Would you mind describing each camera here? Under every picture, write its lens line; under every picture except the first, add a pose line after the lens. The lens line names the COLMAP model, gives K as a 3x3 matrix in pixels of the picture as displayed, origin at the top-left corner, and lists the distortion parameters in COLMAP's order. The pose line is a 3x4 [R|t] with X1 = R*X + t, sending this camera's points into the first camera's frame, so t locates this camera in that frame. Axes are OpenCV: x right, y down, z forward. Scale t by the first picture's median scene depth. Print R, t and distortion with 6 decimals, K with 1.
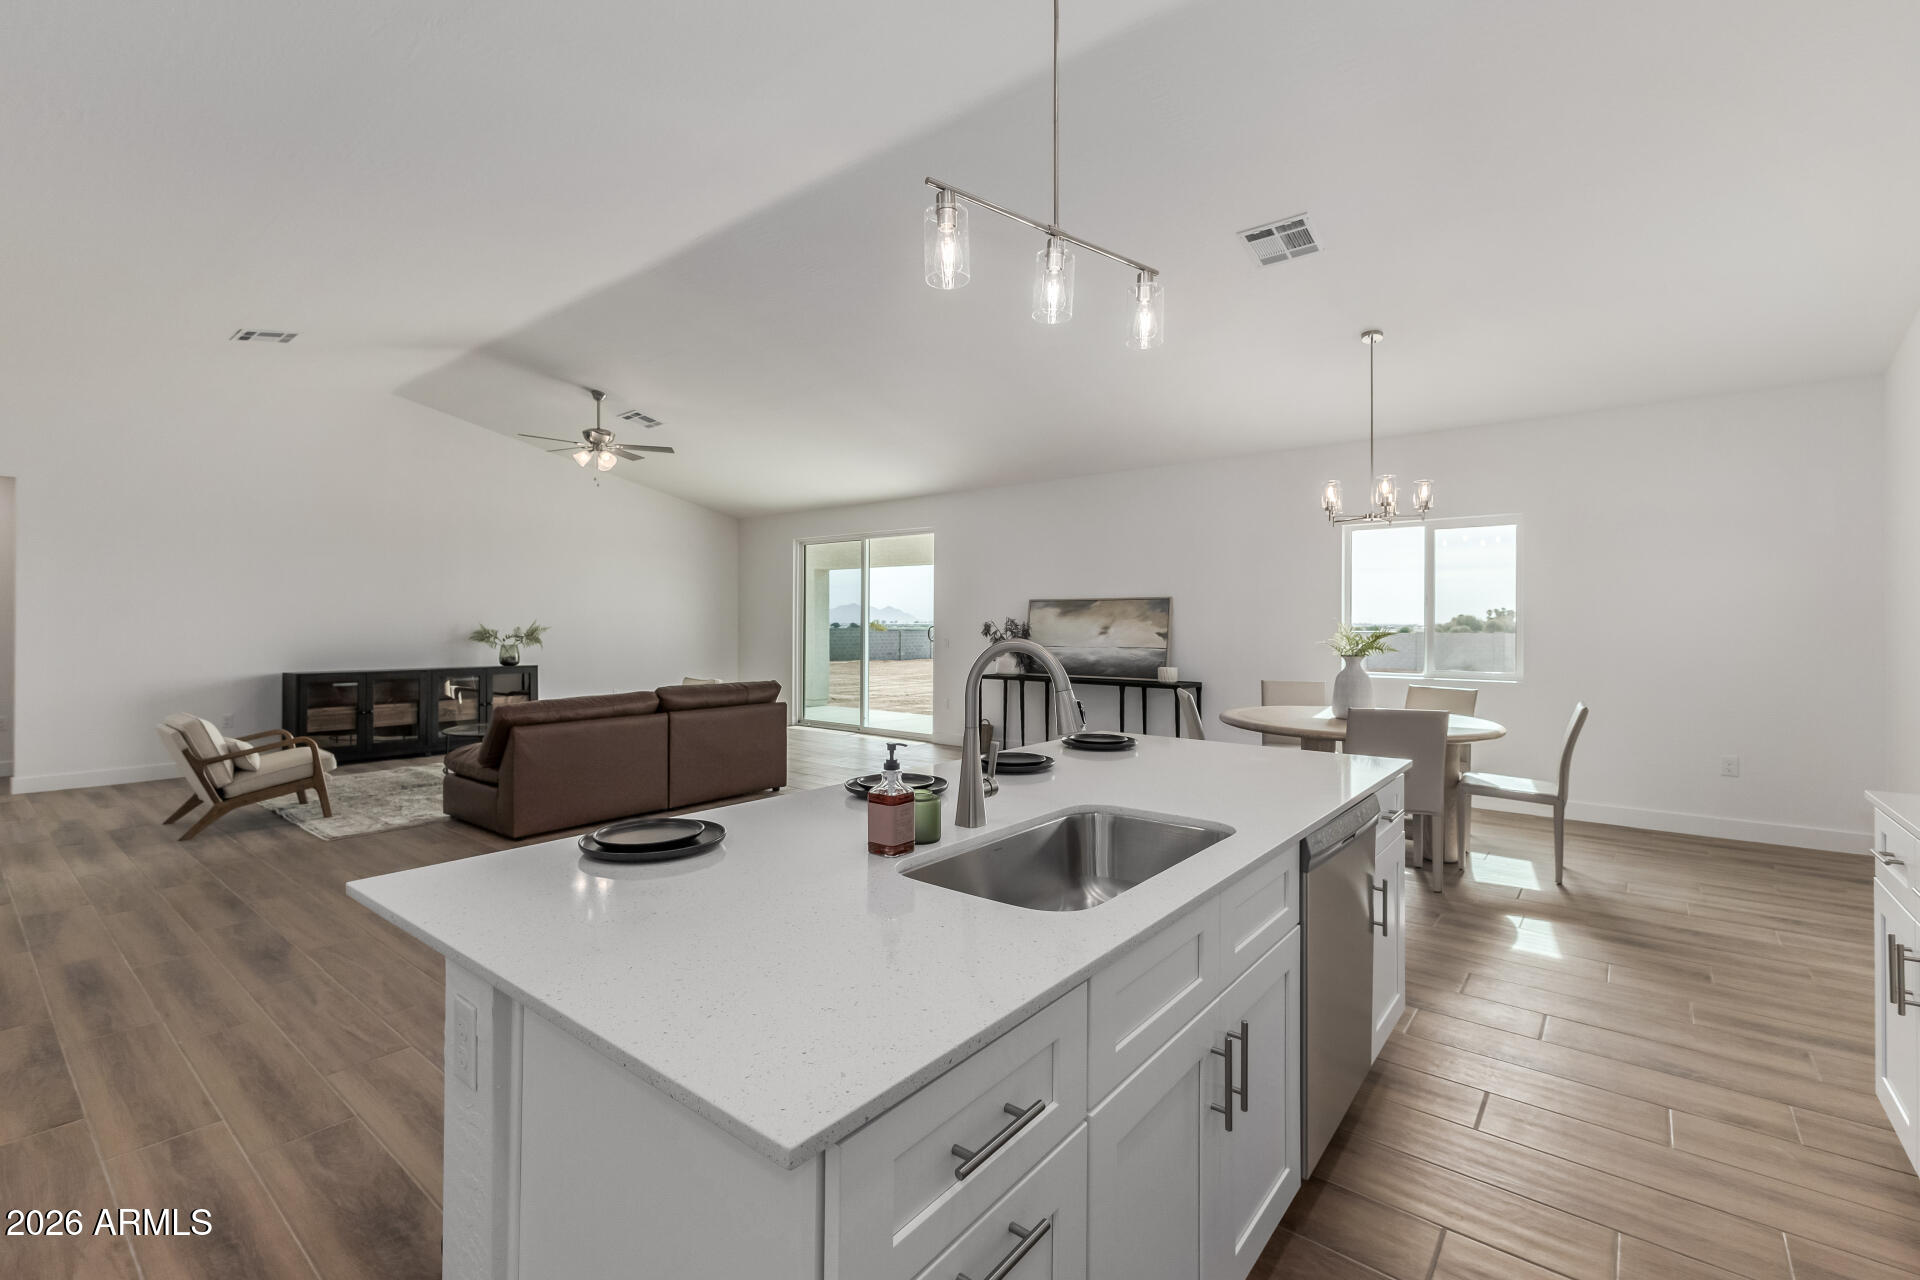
lens RADIAL K [[828.0, 0, 958.0], [0, 828.0, 635.6], [0, 0, 1]] dist [0.003953, -0.003164]
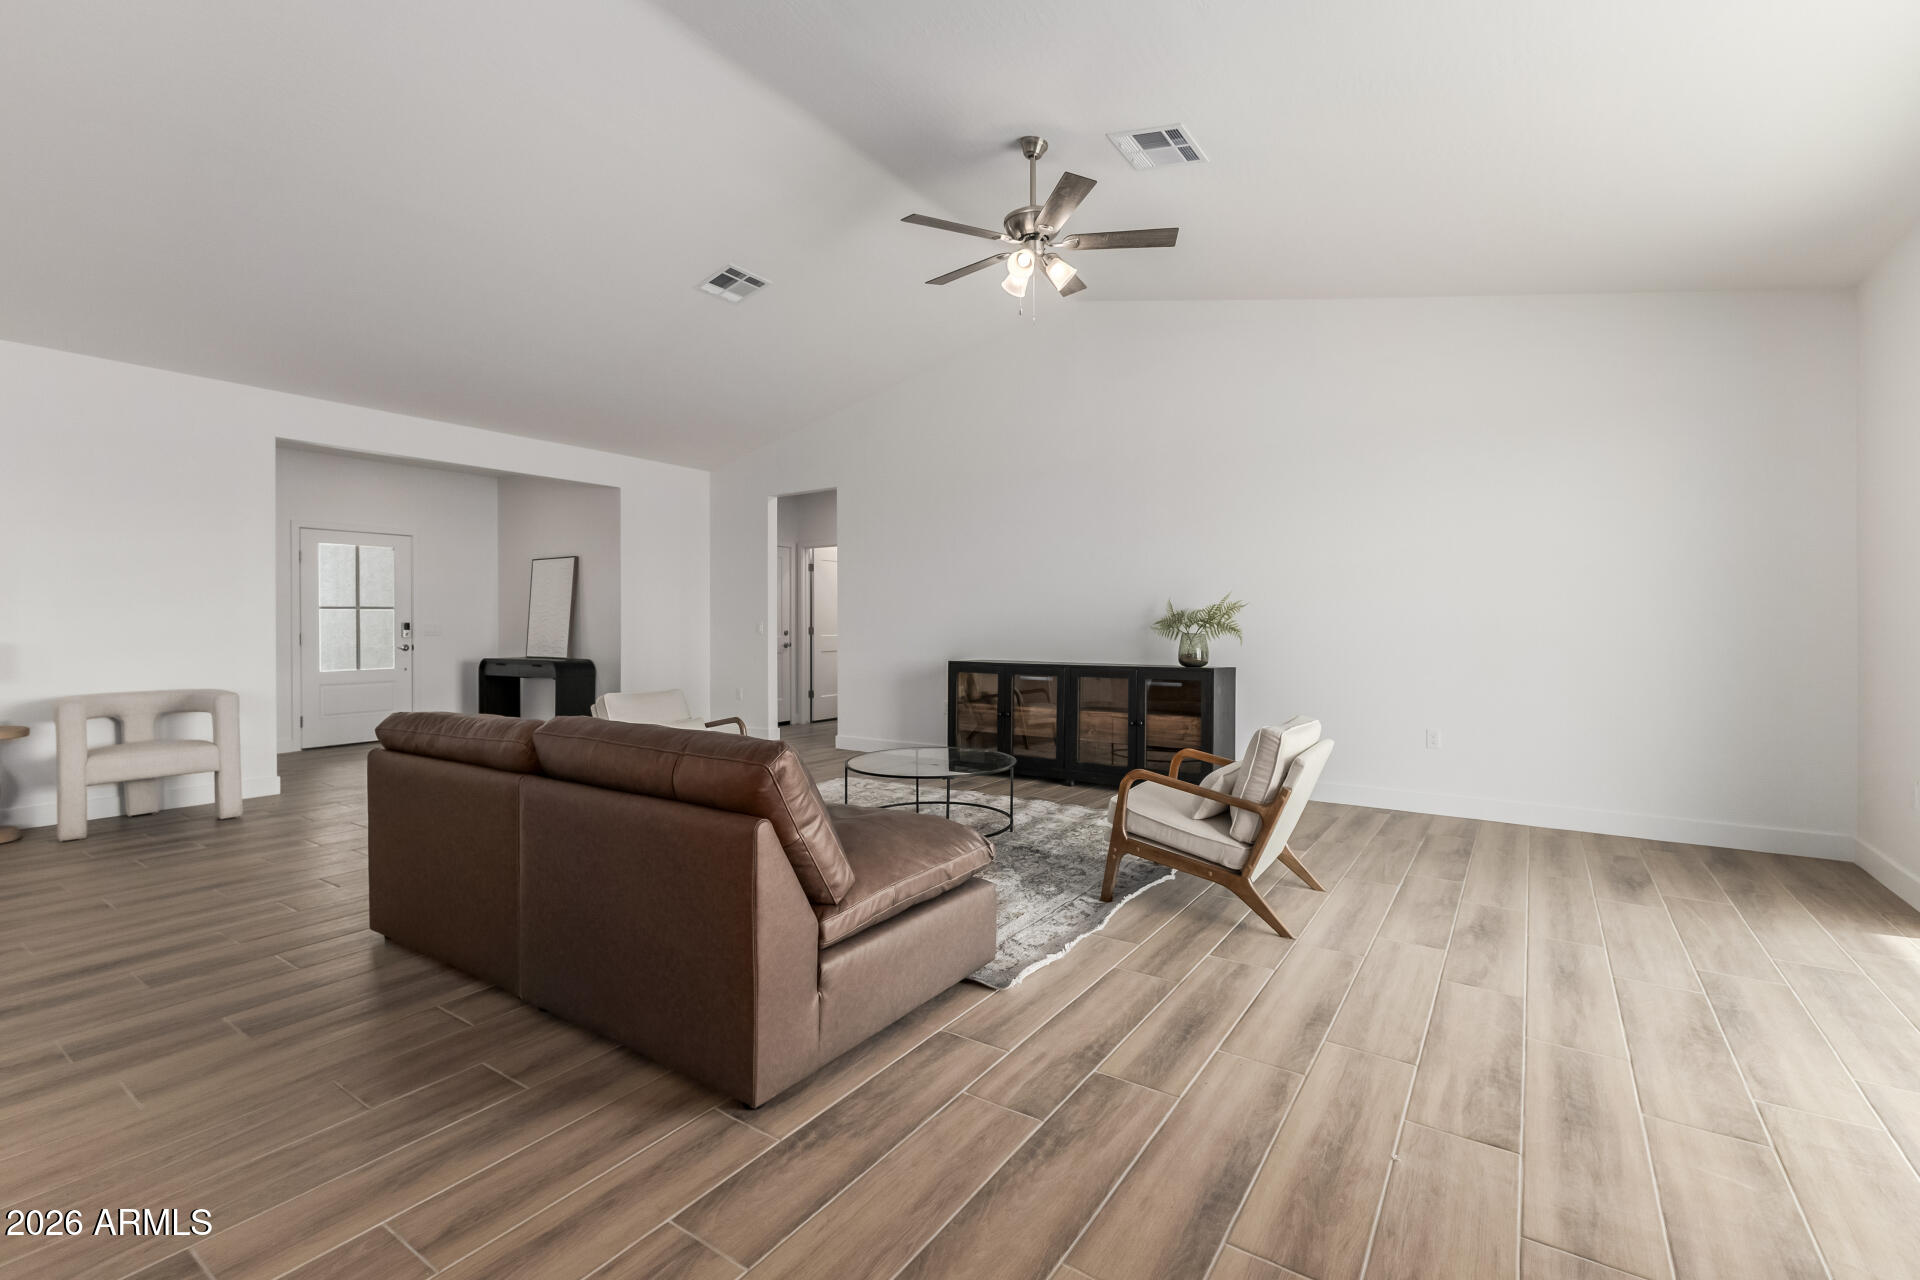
lens RADIAL K [[828.0, 0, 963.4], [0, 828.0, 628.5], [0, 0, 1]] dist [0.003953, -0.003164]
pose [[0.090133, 0.005521, -0.995914, 0.093855], [-0.014330, 0.999888, 0.004246, 0.009135], [0.995827, 0.013889, 0.090203, 1.048004]]
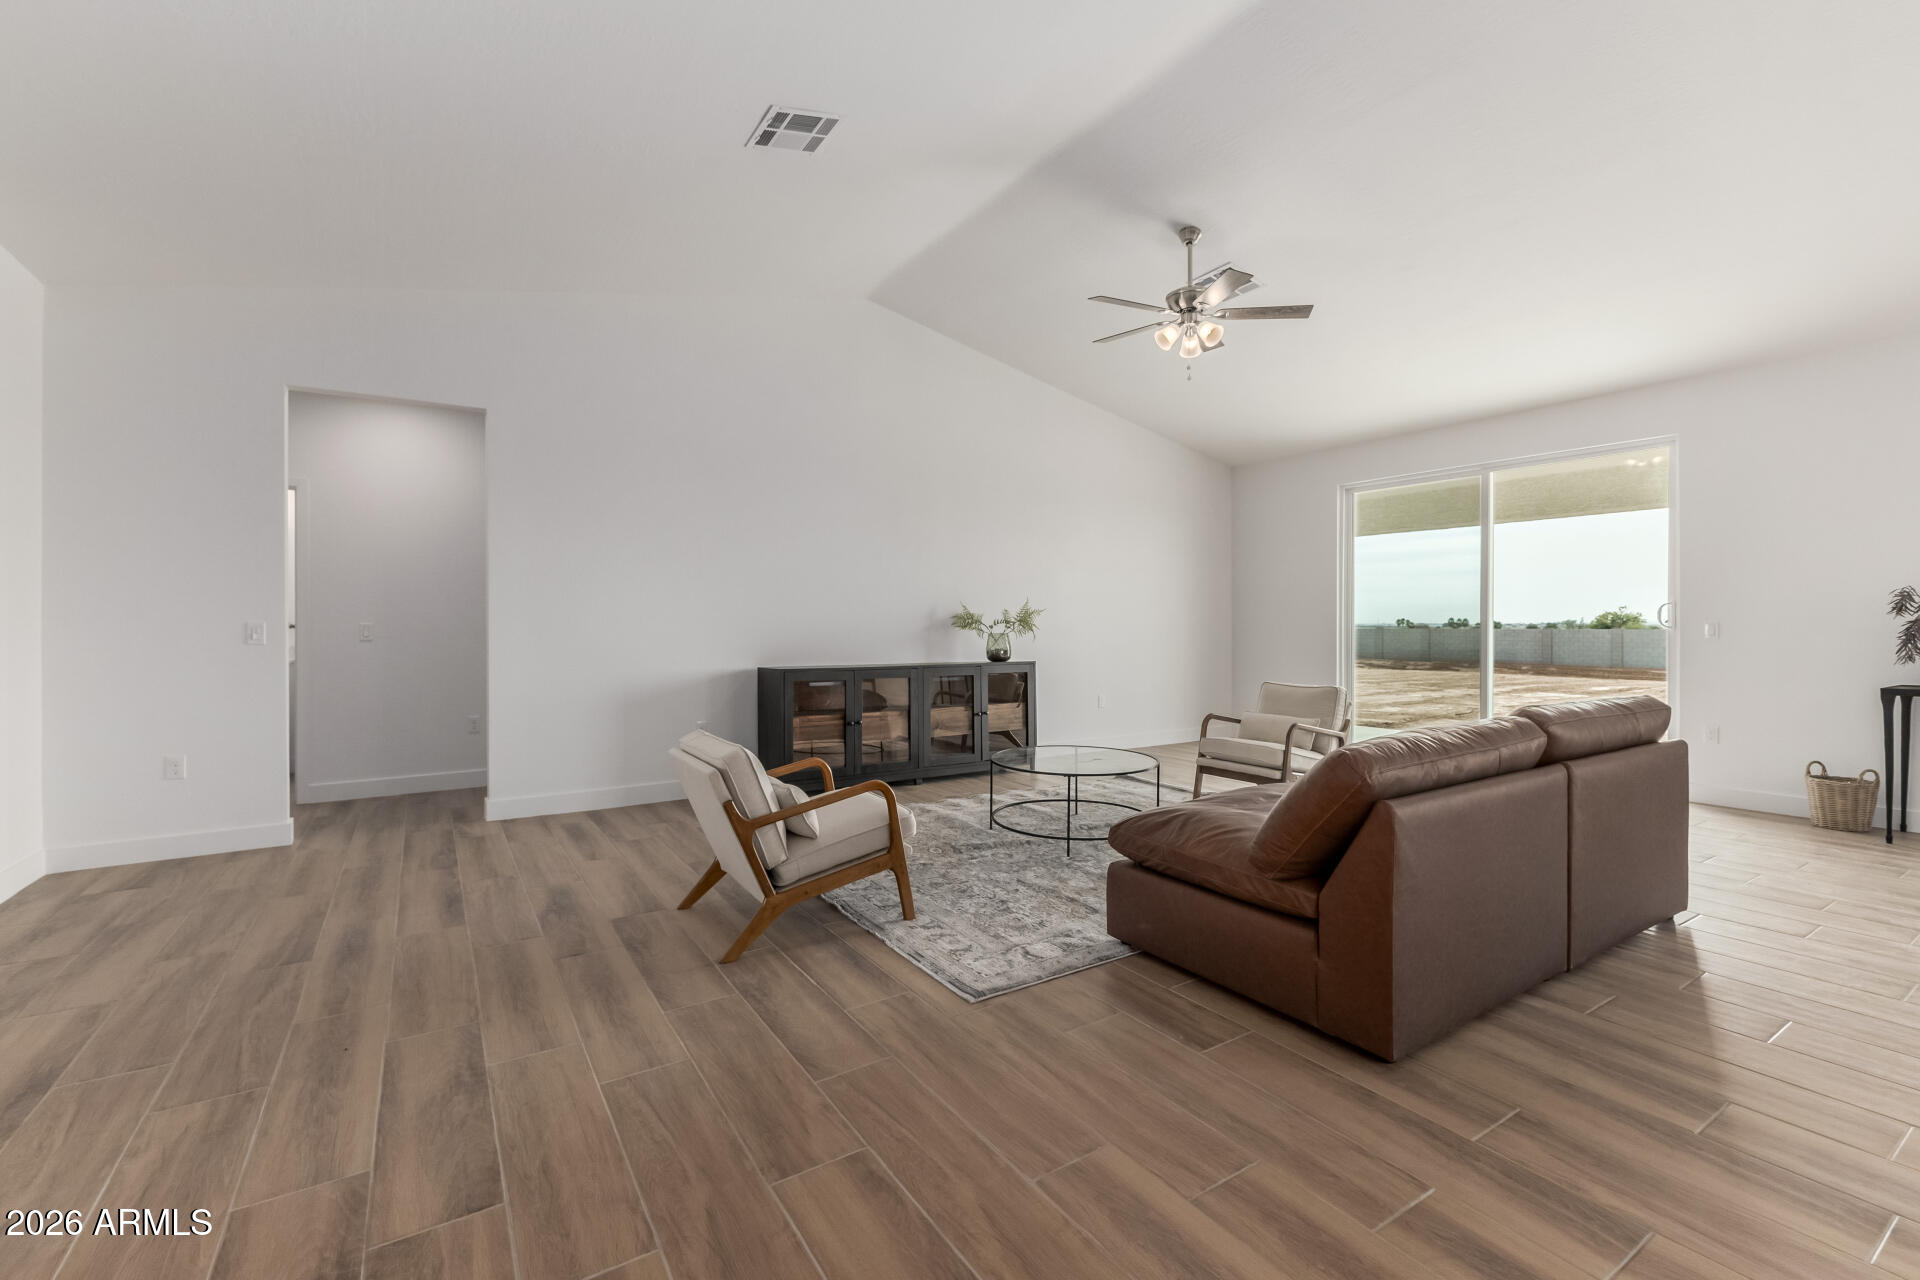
lens RADIAL K [[828.0, 0, 959.3], [0, 828.0, 649.4], [0, 0, 1]] dist [0.003953, -0.003164]
pose [[0.947422, 0.006543, -0.319919, -0.461327], [-0.001131, 0.999853, 0.017101, 0.017531], [0.319984, -0.015840, 0.947291, 0.395510]]
